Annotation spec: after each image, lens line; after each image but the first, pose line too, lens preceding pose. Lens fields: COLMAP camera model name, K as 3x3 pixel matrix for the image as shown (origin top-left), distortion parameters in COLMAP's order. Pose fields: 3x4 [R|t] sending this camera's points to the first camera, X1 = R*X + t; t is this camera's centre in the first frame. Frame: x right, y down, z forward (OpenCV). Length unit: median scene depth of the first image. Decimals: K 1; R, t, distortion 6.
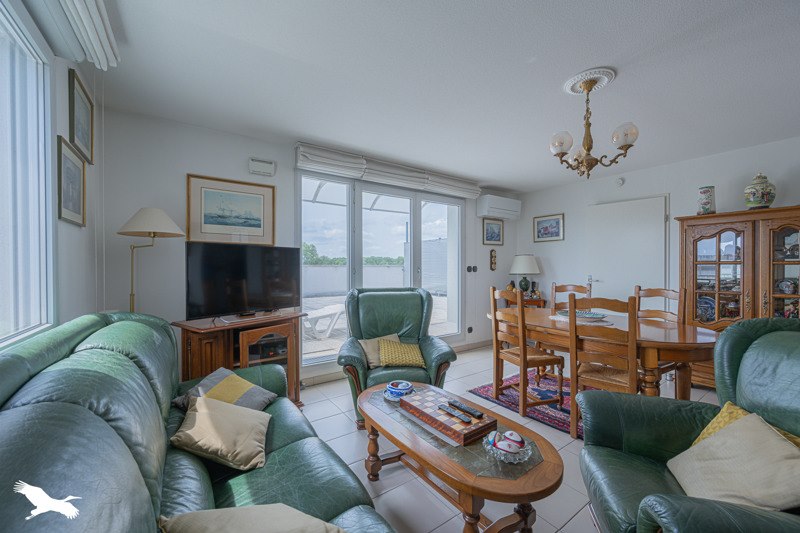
lens RADIAL K [[312.1, 0, 403.3], [0, 312.1, 268.9], [0, 0, 1]] dist [-0.000233, -0.000011]
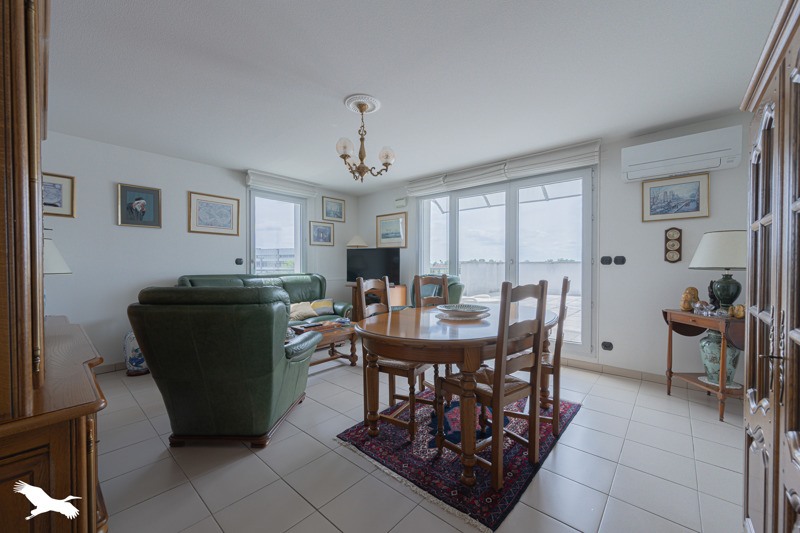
lens RADIAL K [[312.1, 0, 403.3], [0, 312.1, 268.9], [0, 0, 1]] dist [-0.000233, -0.000011]
pose [[0.238142, 0.016481, -0.971091, 0.912732], [-0.005510, 0.999863, 0.015618, 0.012857], [0.971215, 0.001632, 0.238200, 0.435915]]
